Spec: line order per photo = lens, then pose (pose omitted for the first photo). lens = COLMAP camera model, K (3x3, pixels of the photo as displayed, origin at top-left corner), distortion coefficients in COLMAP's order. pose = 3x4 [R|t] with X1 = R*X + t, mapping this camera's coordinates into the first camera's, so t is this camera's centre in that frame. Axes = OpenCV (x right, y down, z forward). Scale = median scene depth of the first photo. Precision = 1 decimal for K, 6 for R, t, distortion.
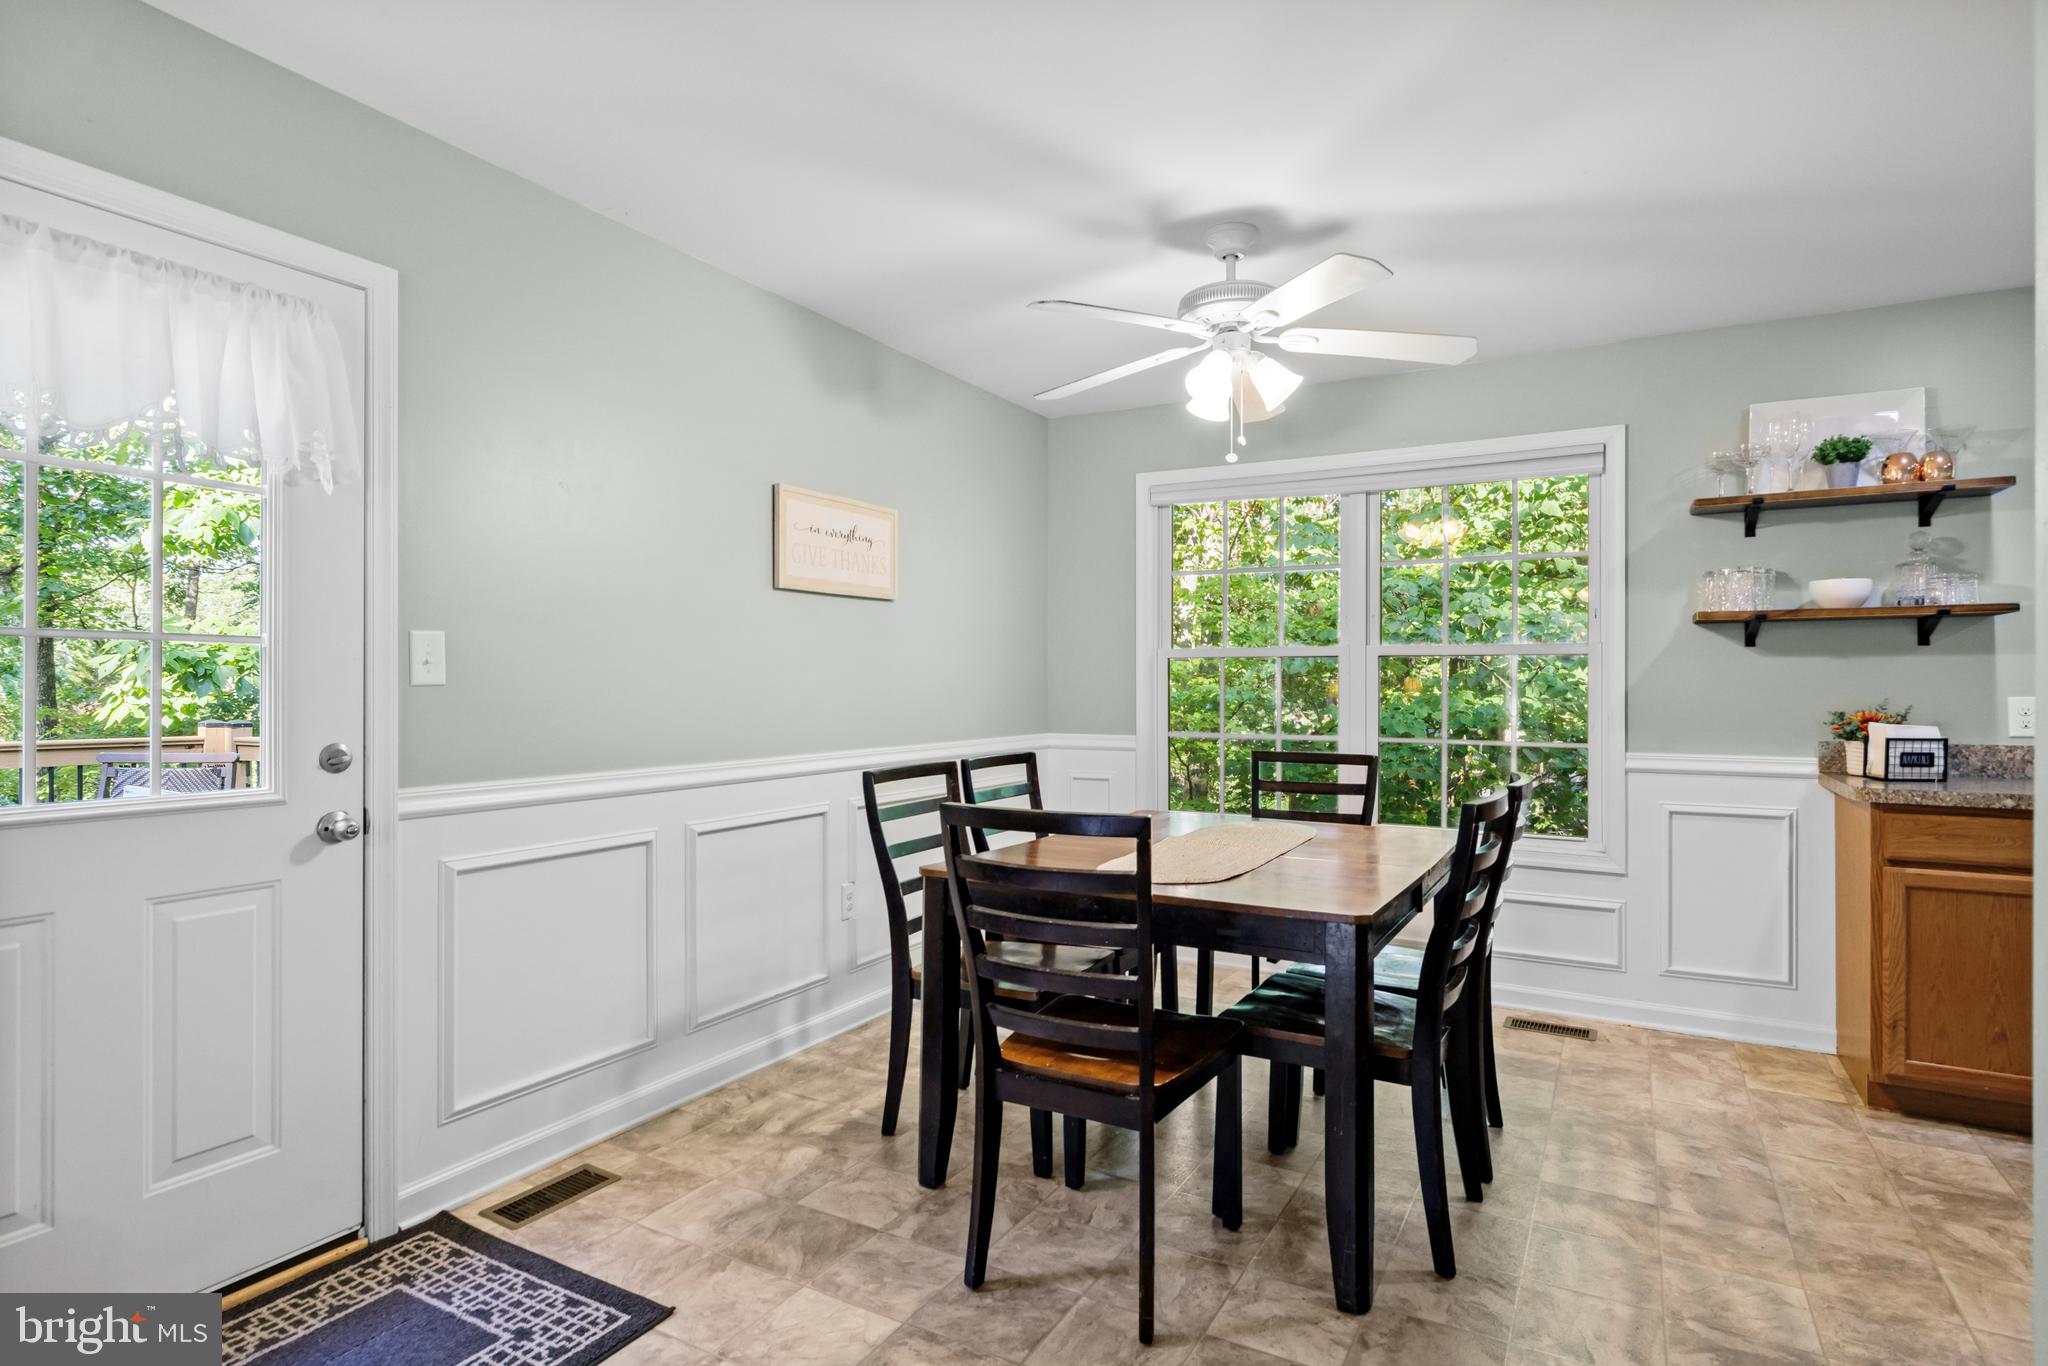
lens RADIAL K [[1067.5, 0, 1026.6], [0, 1067.5, 678.9], [0, 0, 1]] dist [-0.000799, 0.001162]
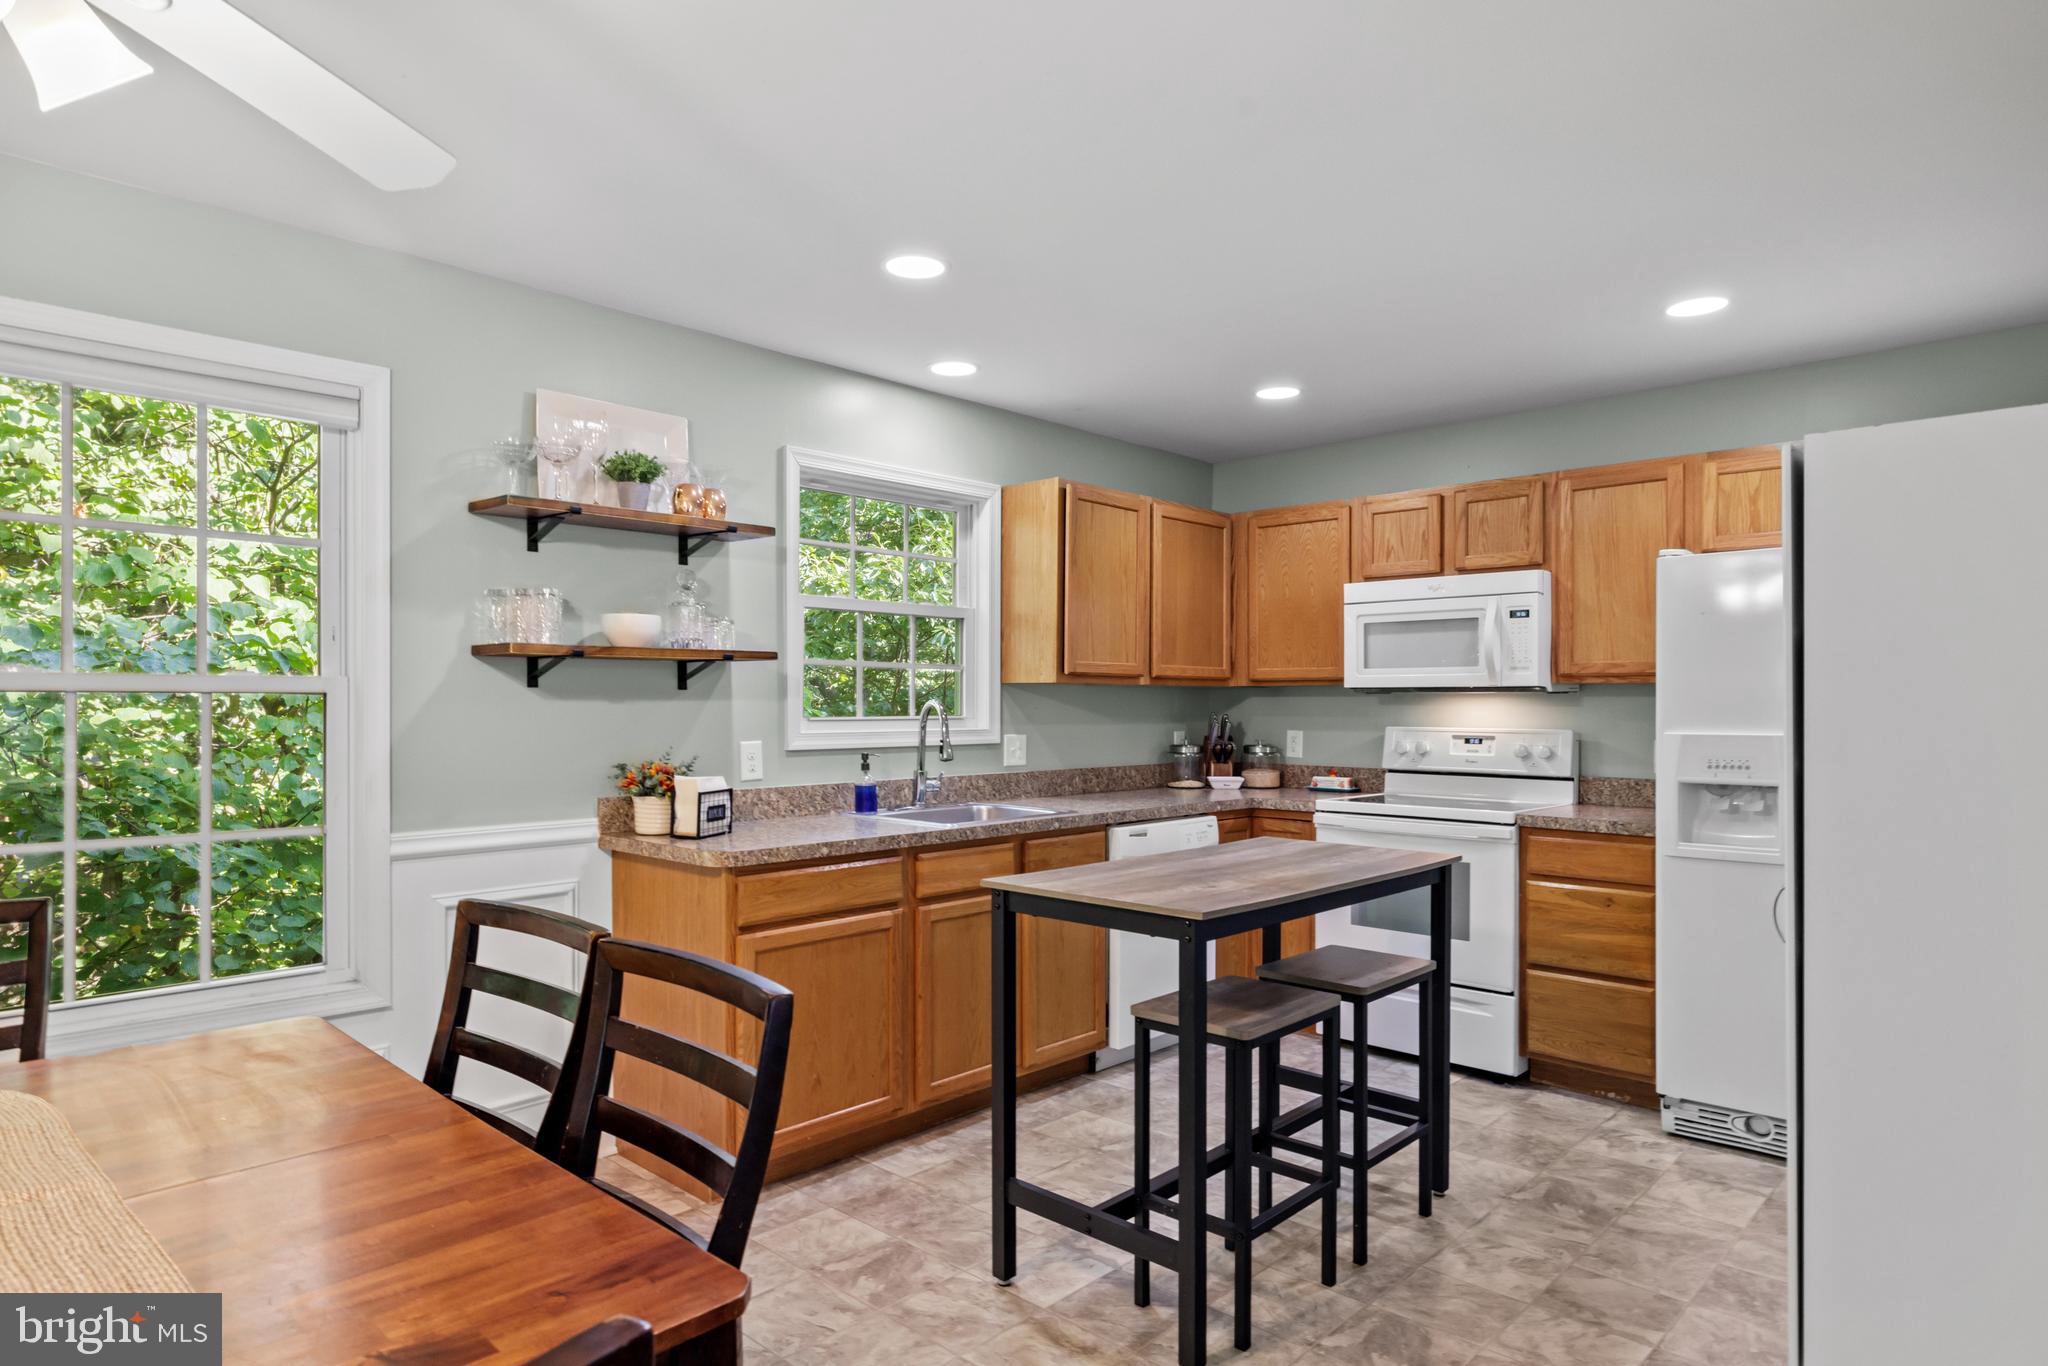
lens RADIAL K [[1168.5, 0, 1018.8], [0, 1168.5, 701.6], [0, 0, 1]] dist [-0.004128, -0.000849]
pose [[0.245389, -0.001823, 0.969423, -0.096324], [-0.004486, 0.999985, 0.003016, -0.025675], [-0.969414, -0.005089, 0.245377, 0.460391]]
